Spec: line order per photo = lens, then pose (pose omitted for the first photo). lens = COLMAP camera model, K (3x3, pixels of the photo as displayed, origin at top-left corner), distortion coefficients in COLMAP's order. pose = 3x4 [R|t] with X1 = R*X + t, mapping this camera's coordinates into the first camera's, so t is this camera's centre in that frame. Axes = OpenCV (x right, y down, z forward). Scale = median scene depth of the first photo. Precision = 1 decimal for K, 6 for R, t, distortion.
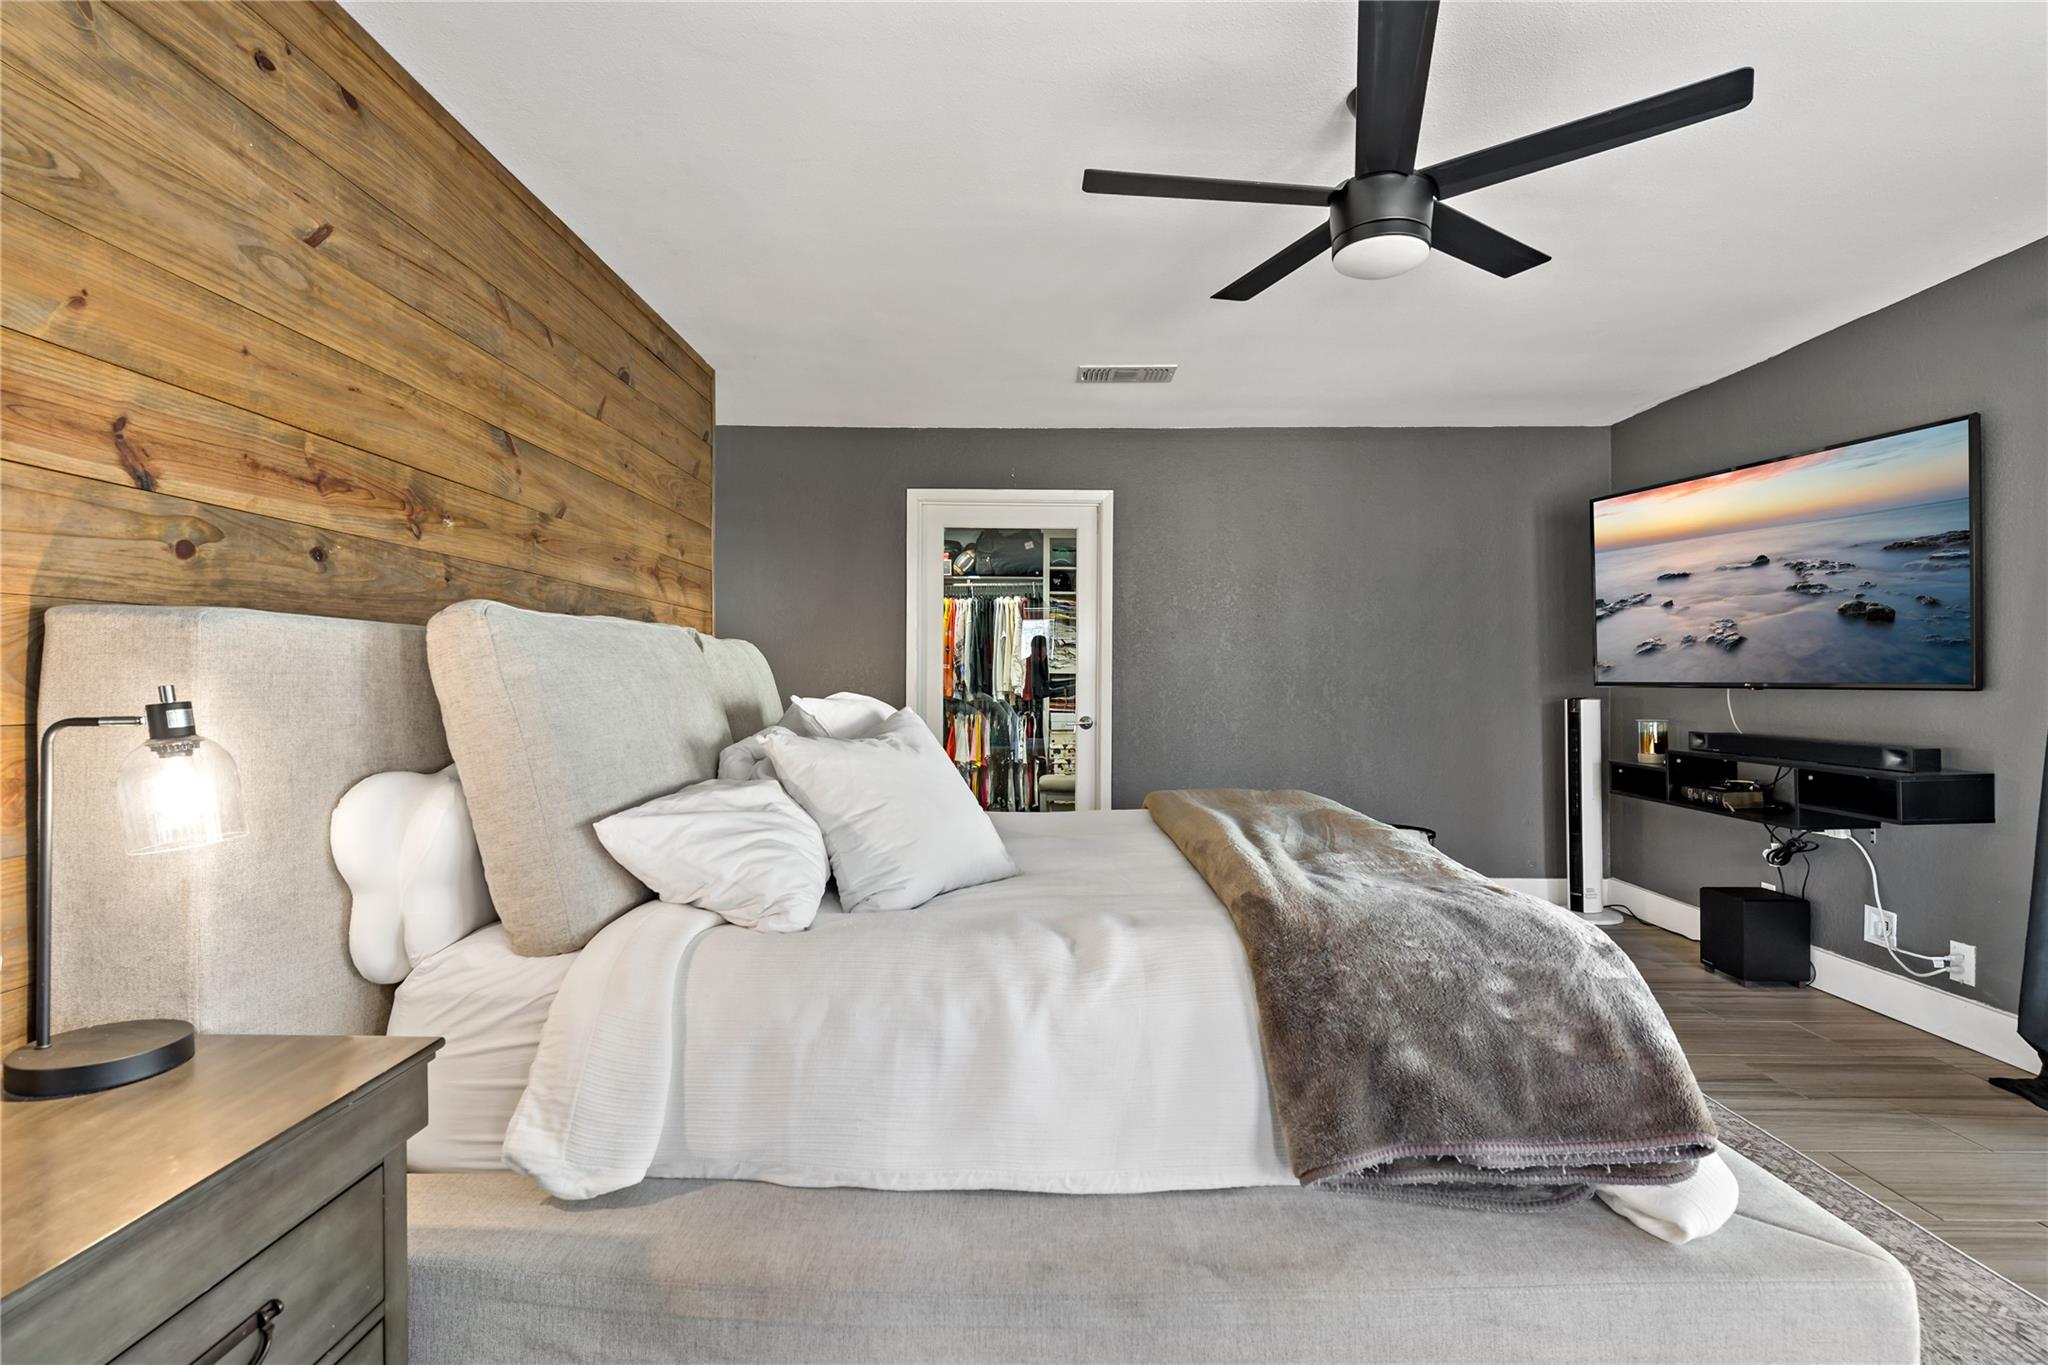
lens RADIAL K [[986.3, 0, 1023.0], [0, 986.3, 688.1], [0, 0, 1]] dist [0.005529, -0.001065]
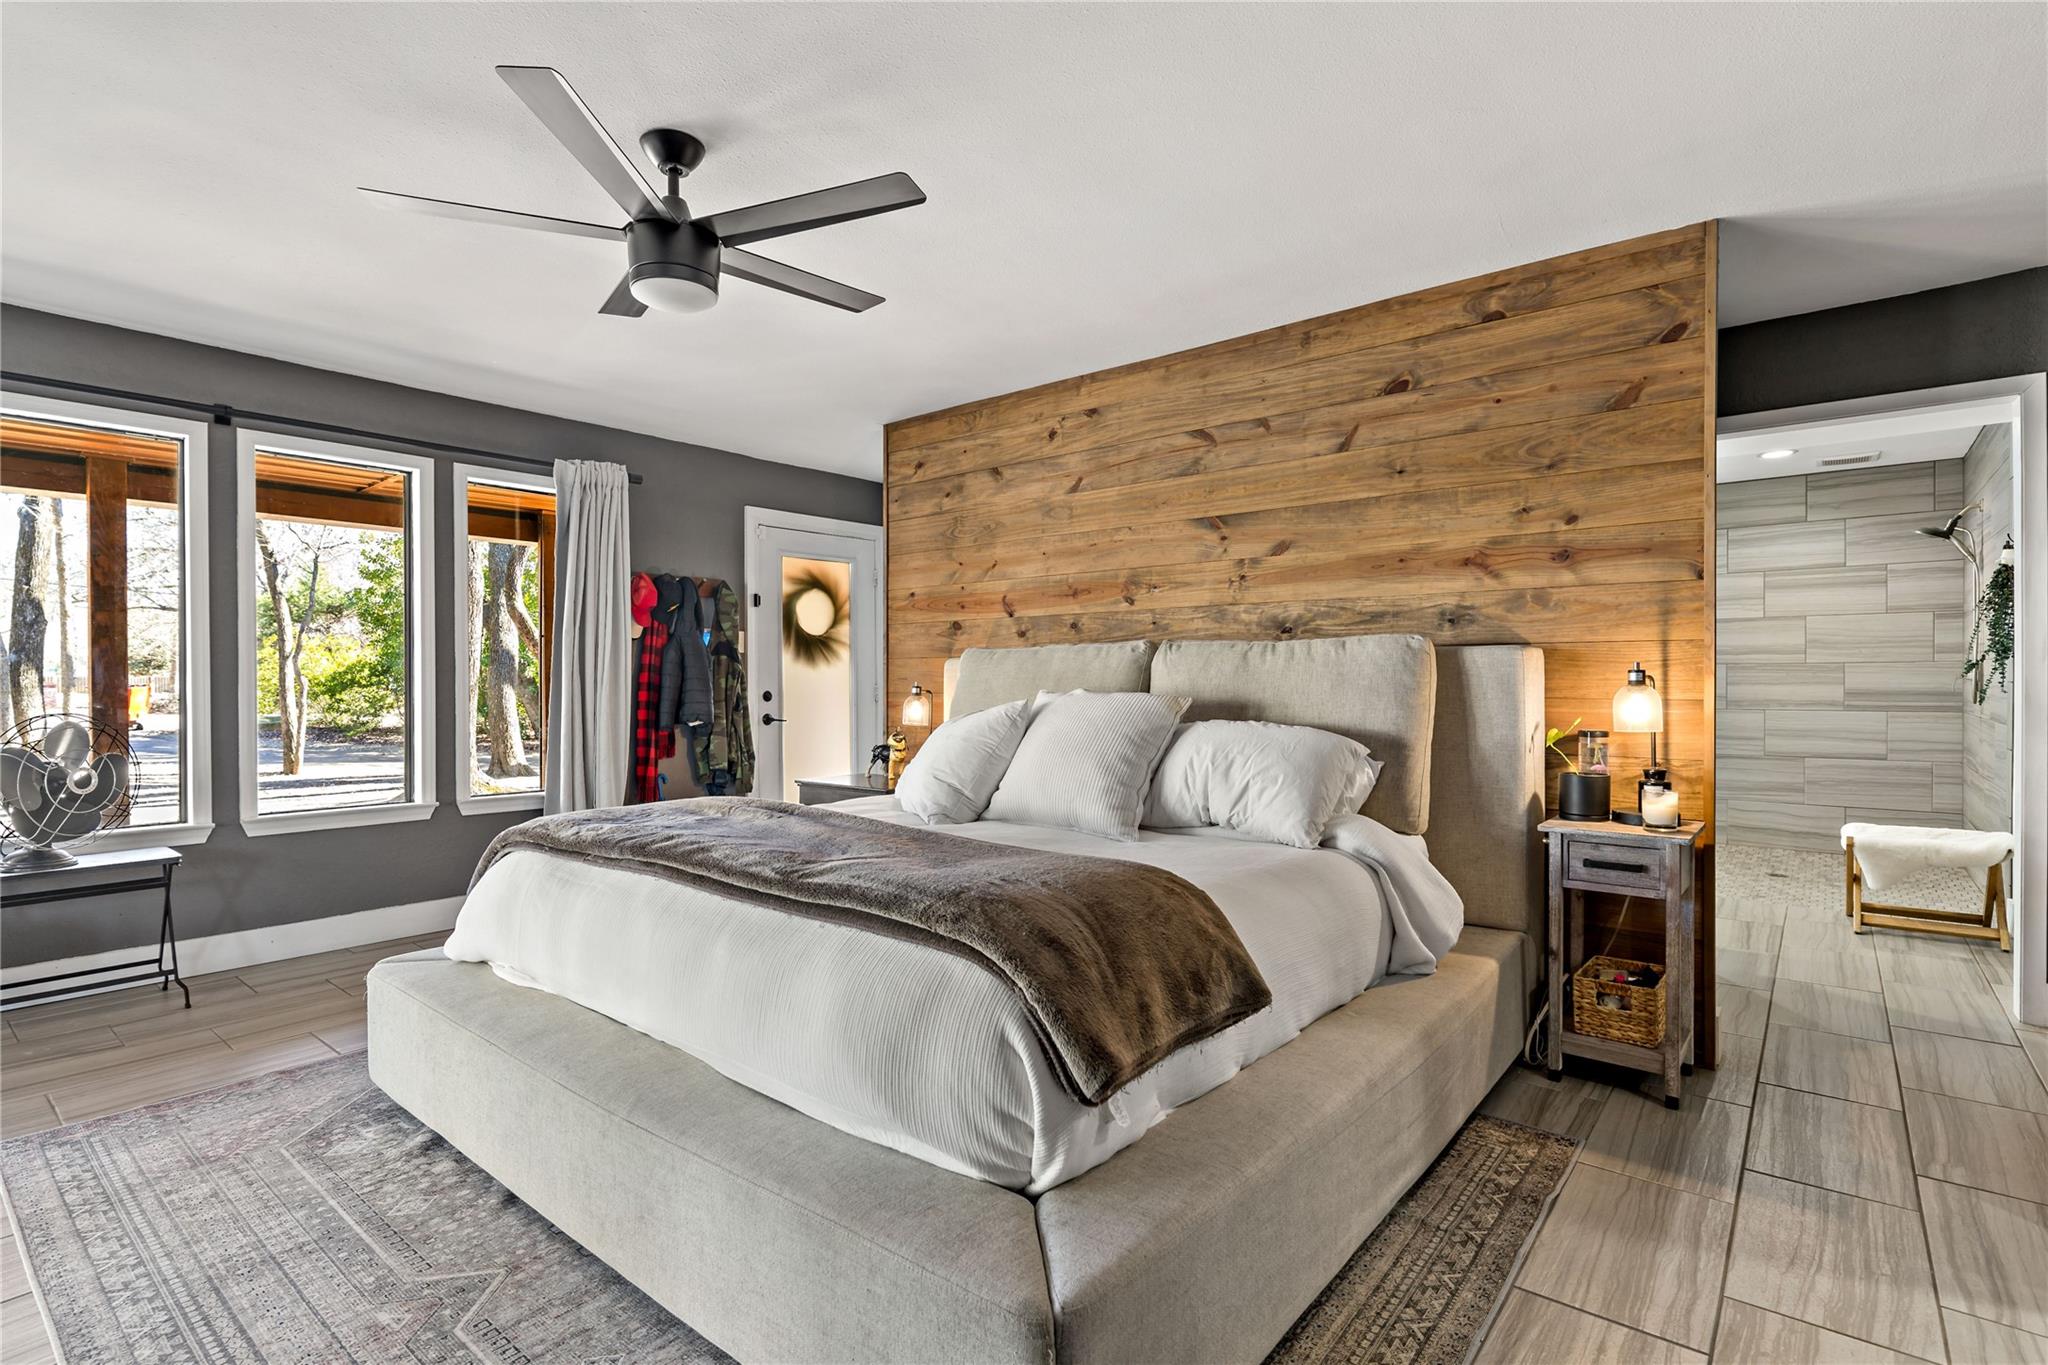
lens RADIAL K [[986.3, 0, 1015.8], [0, 986.3, 678.5], [0, 0, 1]] dist [0.005529, -0.001065]
pose [[-0.623783, -0.000082, -0.781598, 1.171129], [0.002760, 0.999994, -0.002308, -0.005903], [0.781593, -0.003597, -0.623779, 2.329482]]
